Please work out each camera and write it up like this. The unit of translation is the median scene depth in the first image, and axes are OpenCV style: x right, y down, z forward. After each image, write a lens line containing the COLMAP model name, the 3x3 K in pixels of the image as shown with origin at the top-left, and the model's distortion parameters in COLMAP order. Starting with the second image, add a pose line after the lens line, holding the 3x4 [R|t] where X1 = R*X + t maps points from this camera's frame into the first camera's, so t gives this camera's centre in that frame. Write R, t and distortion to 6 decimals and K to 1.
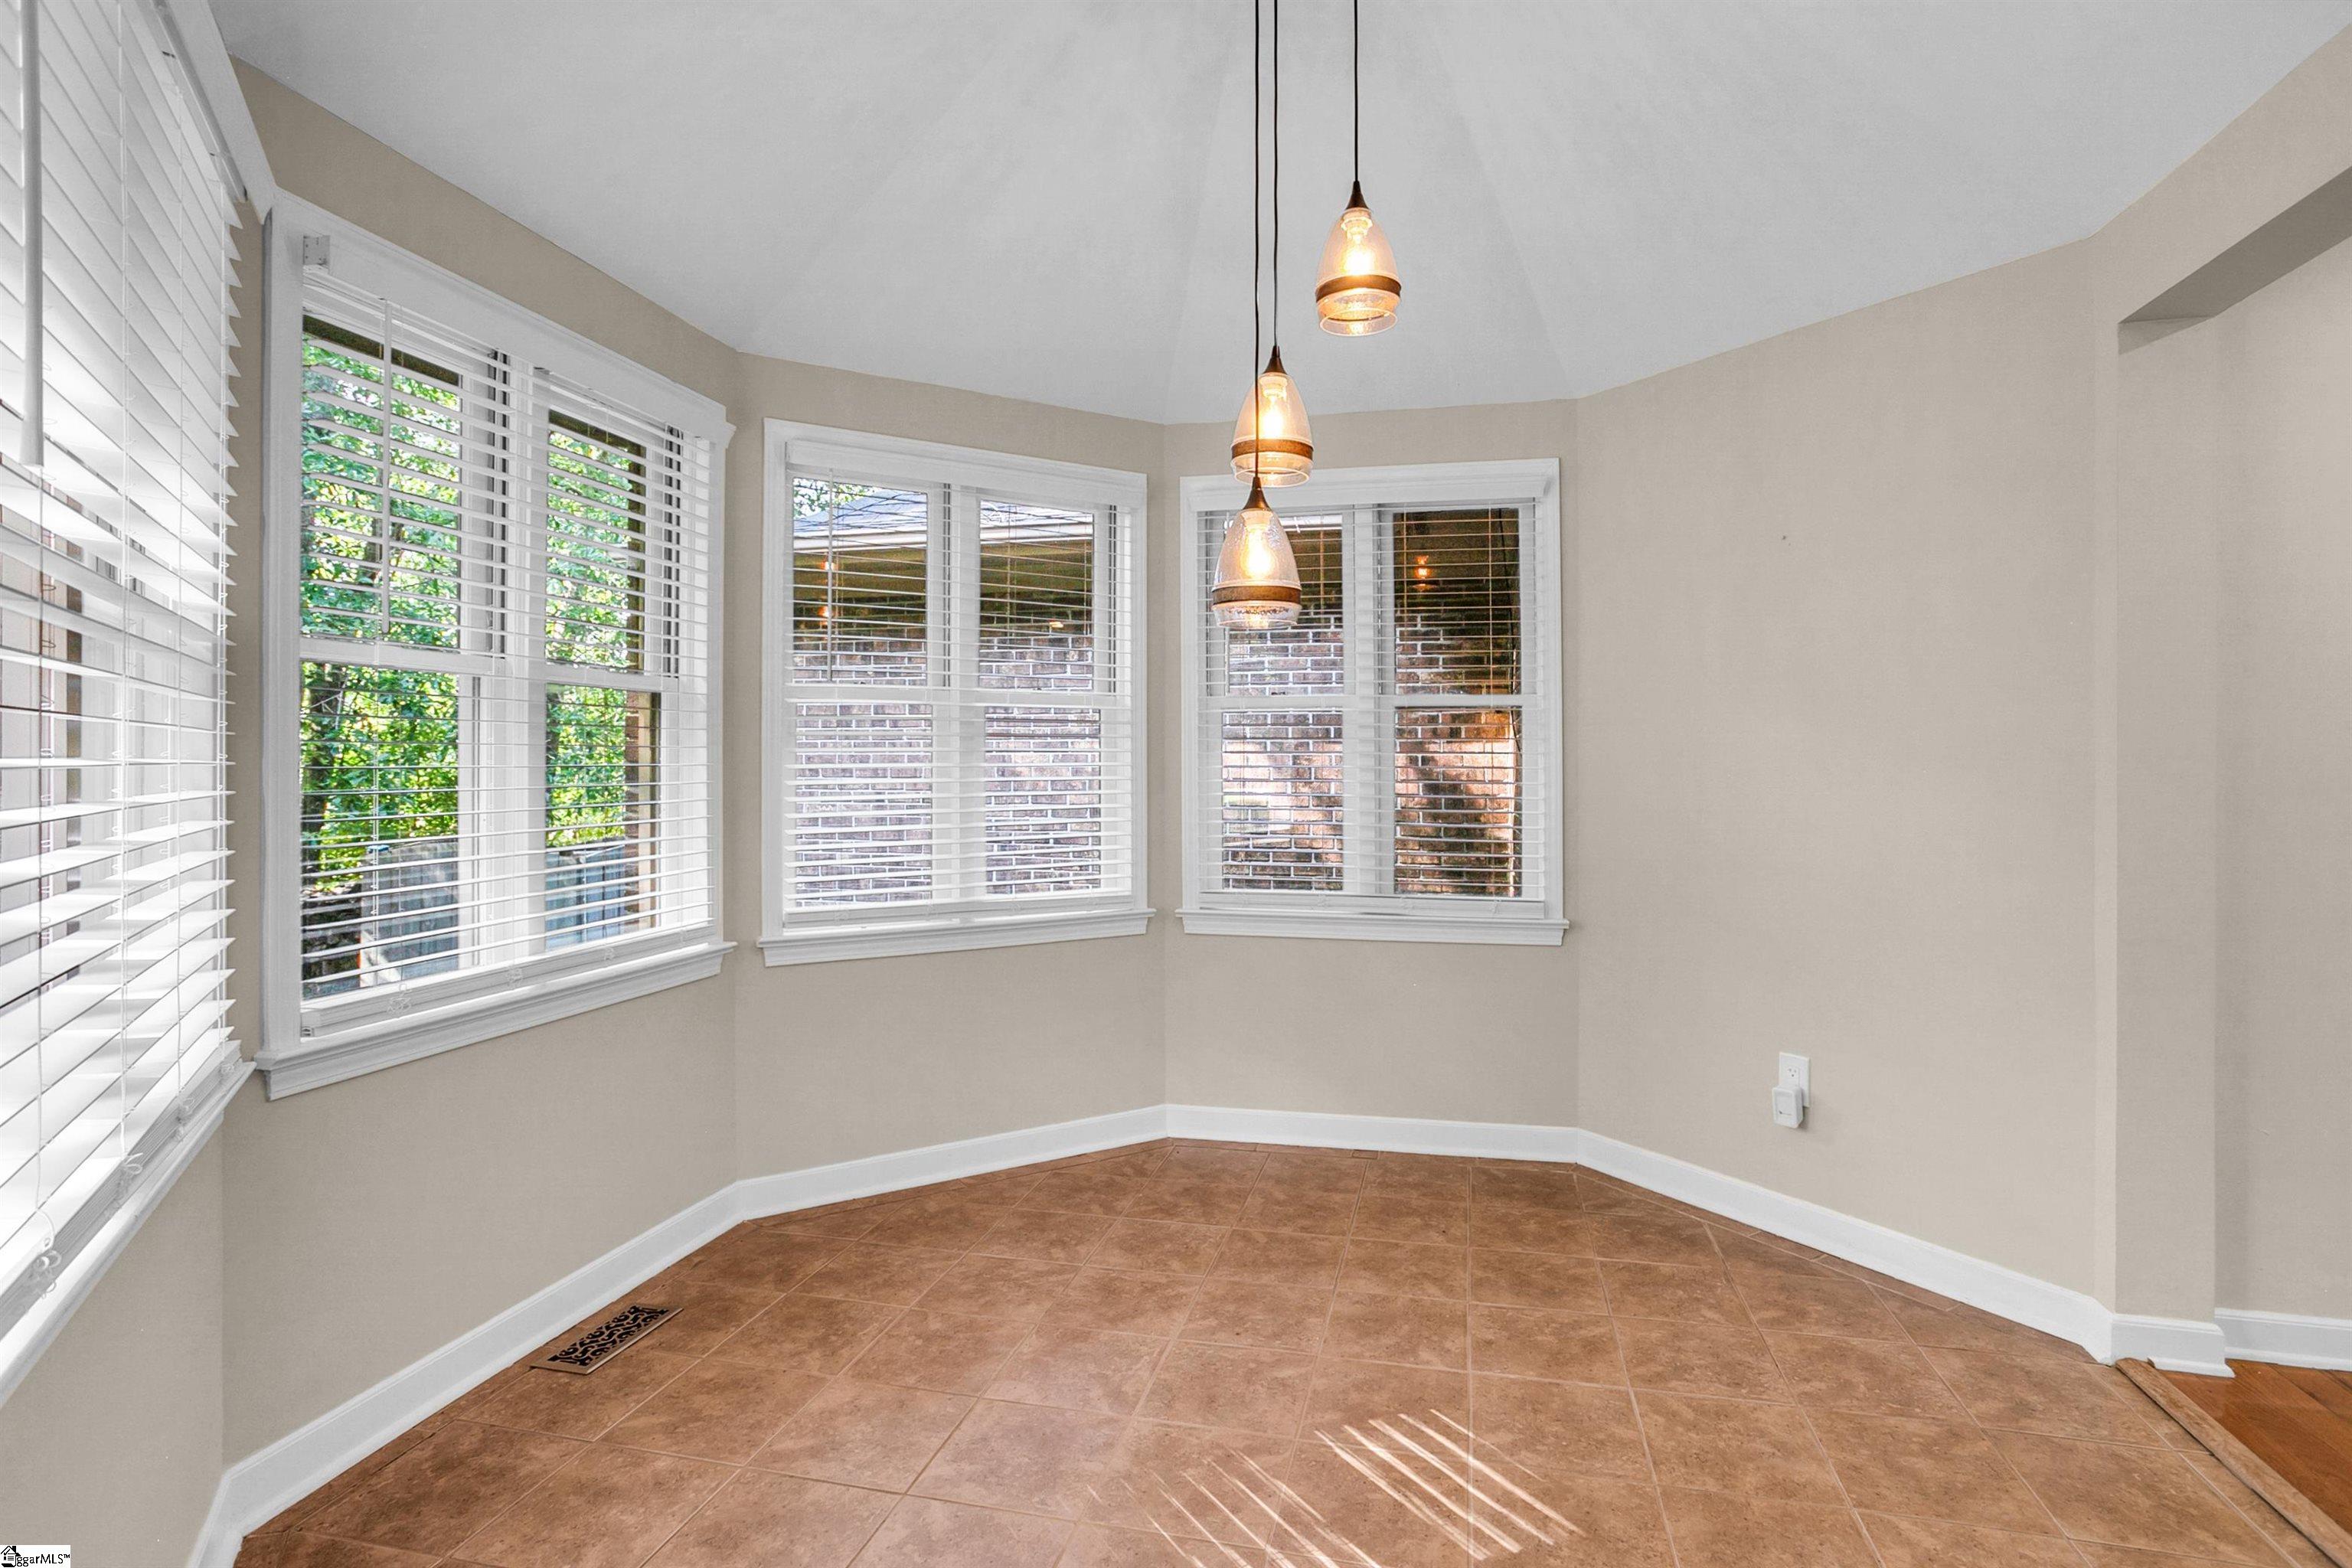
lens RADIAL K [[1177.3, 0, 1180.5], [0, 1177.3, 771.5], [0, 0, 1]] dist [-0.020010, 0.001382]
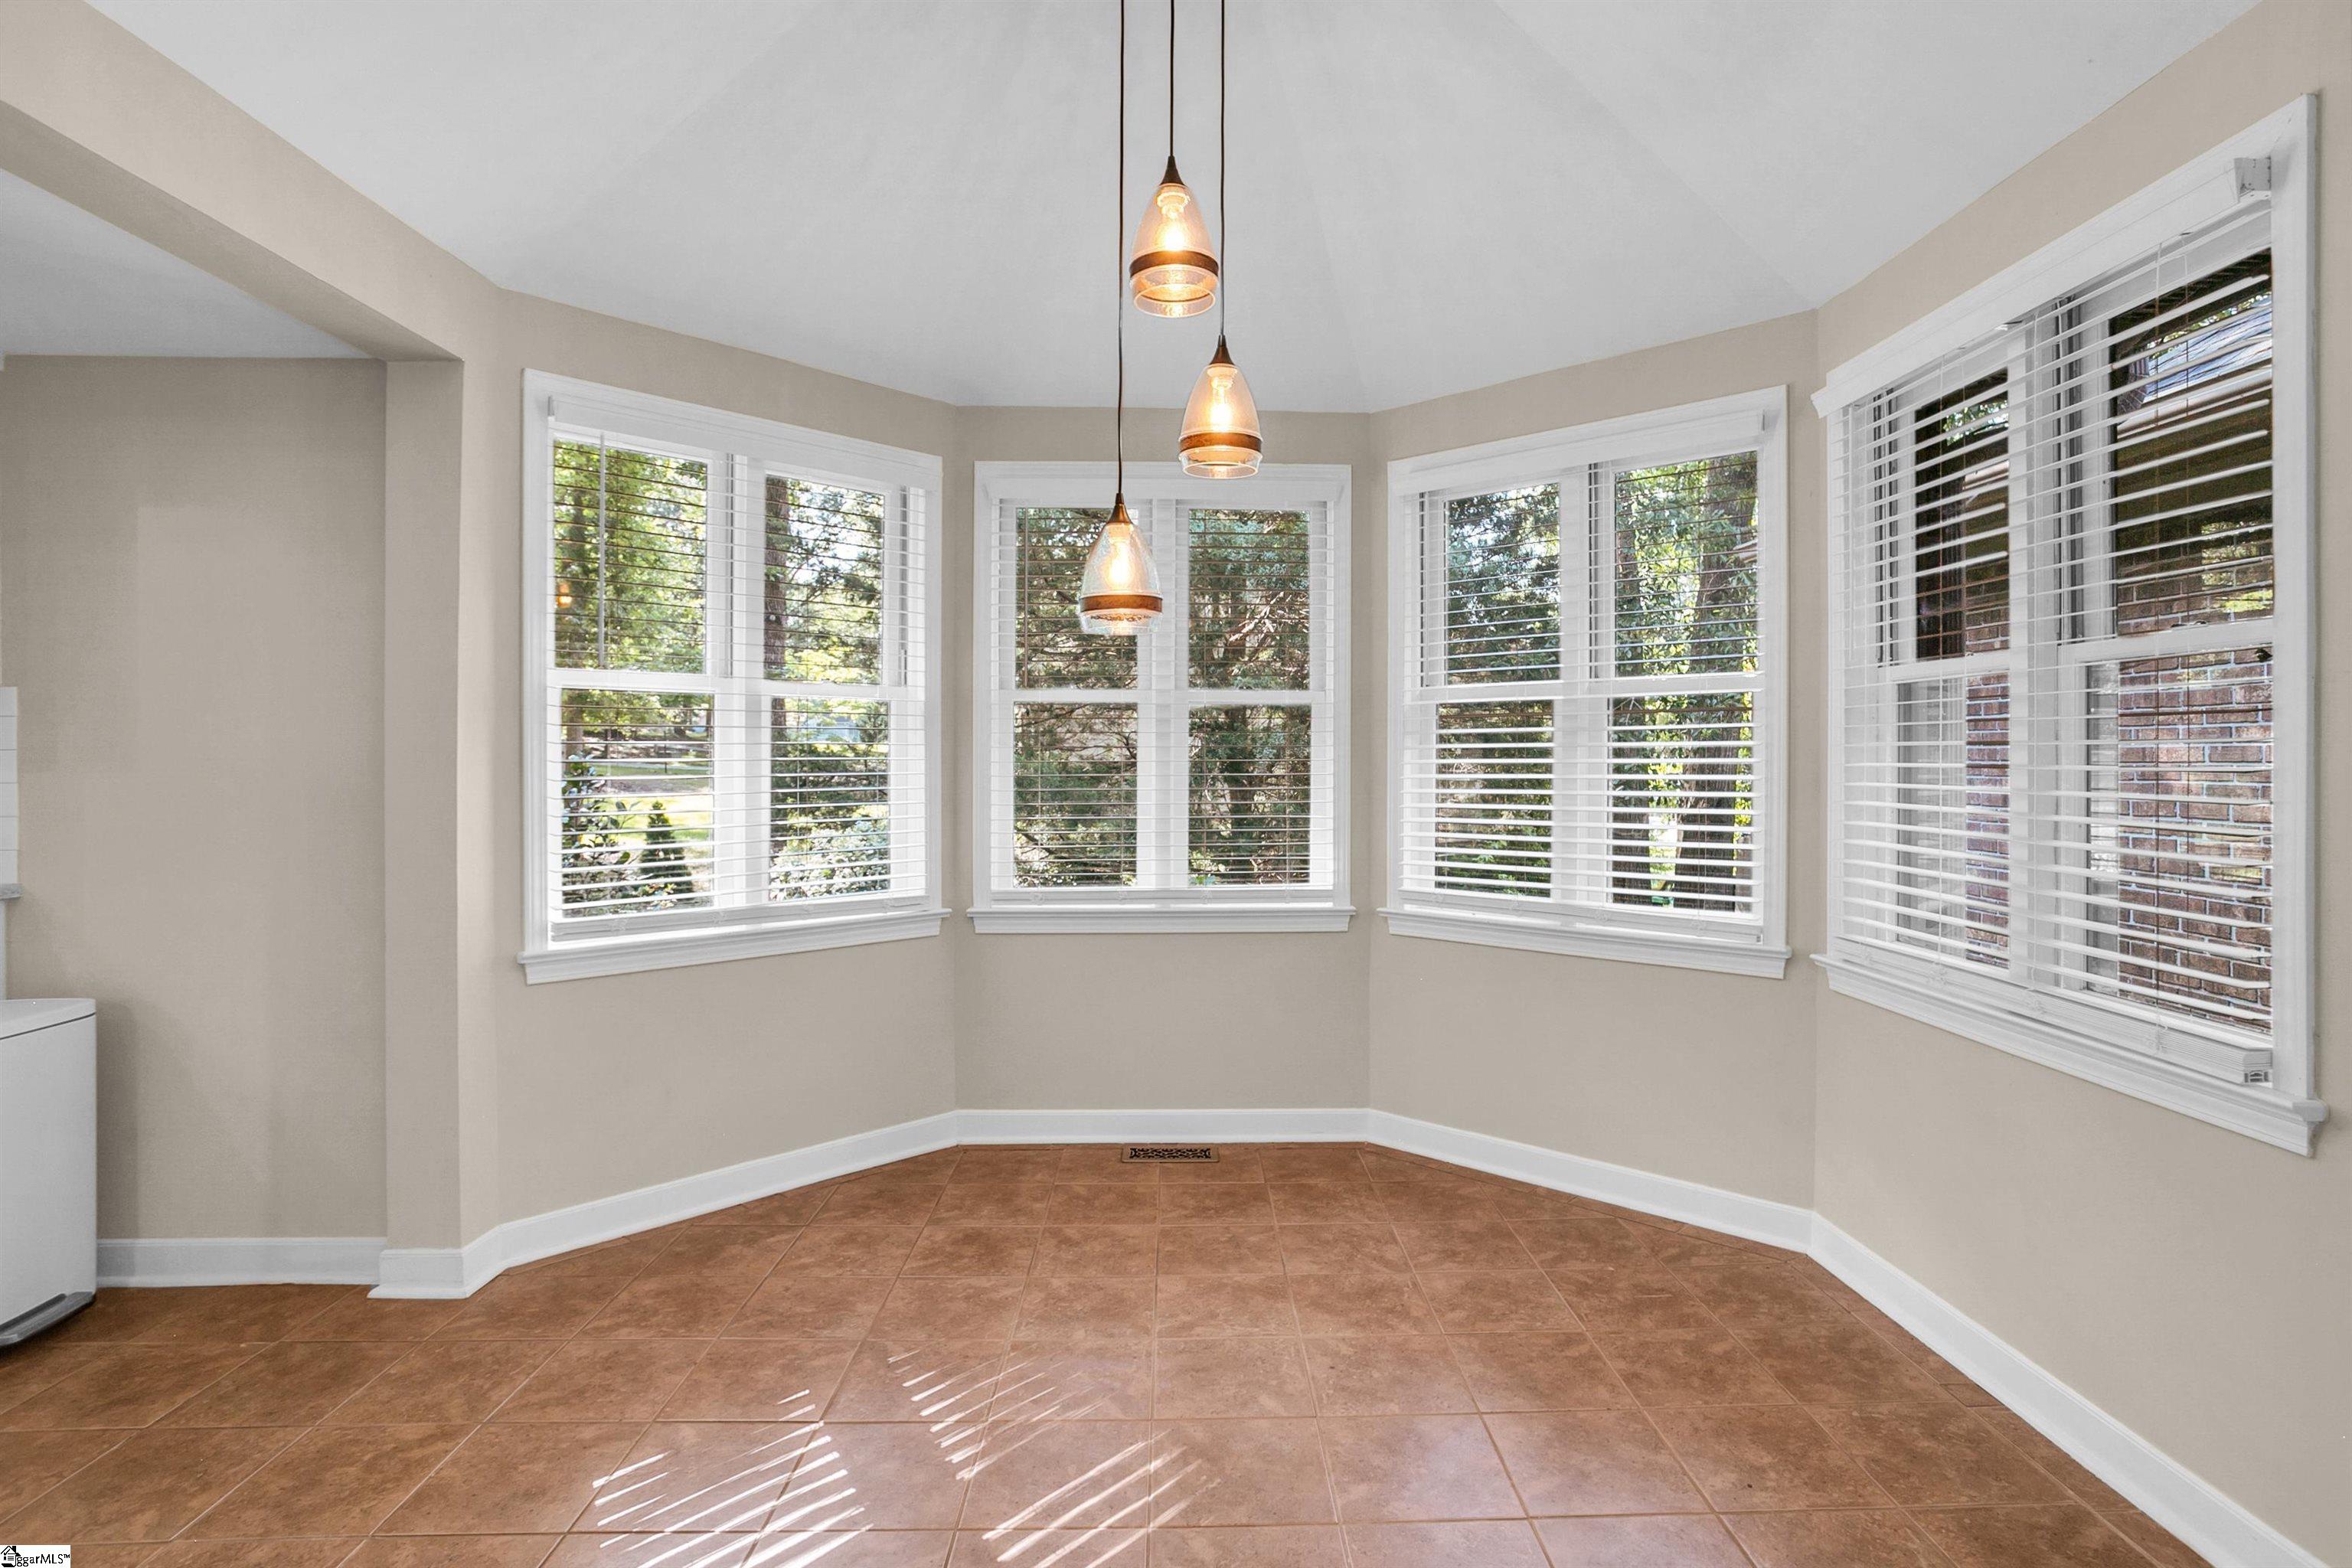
lens RADIAL K [[1177.3, 0, 1180.5], [0, 1177.3, 771.5], [0, 0, 1]] dist [-0.020010, 0.001382]
pose [[0.239654, 0.006734, -0.970835, 0.855507], [0.001193, 0.999973, 0.007231, -0.003766], [0.970858, -0.002891, 0.239640, 0.606920]]
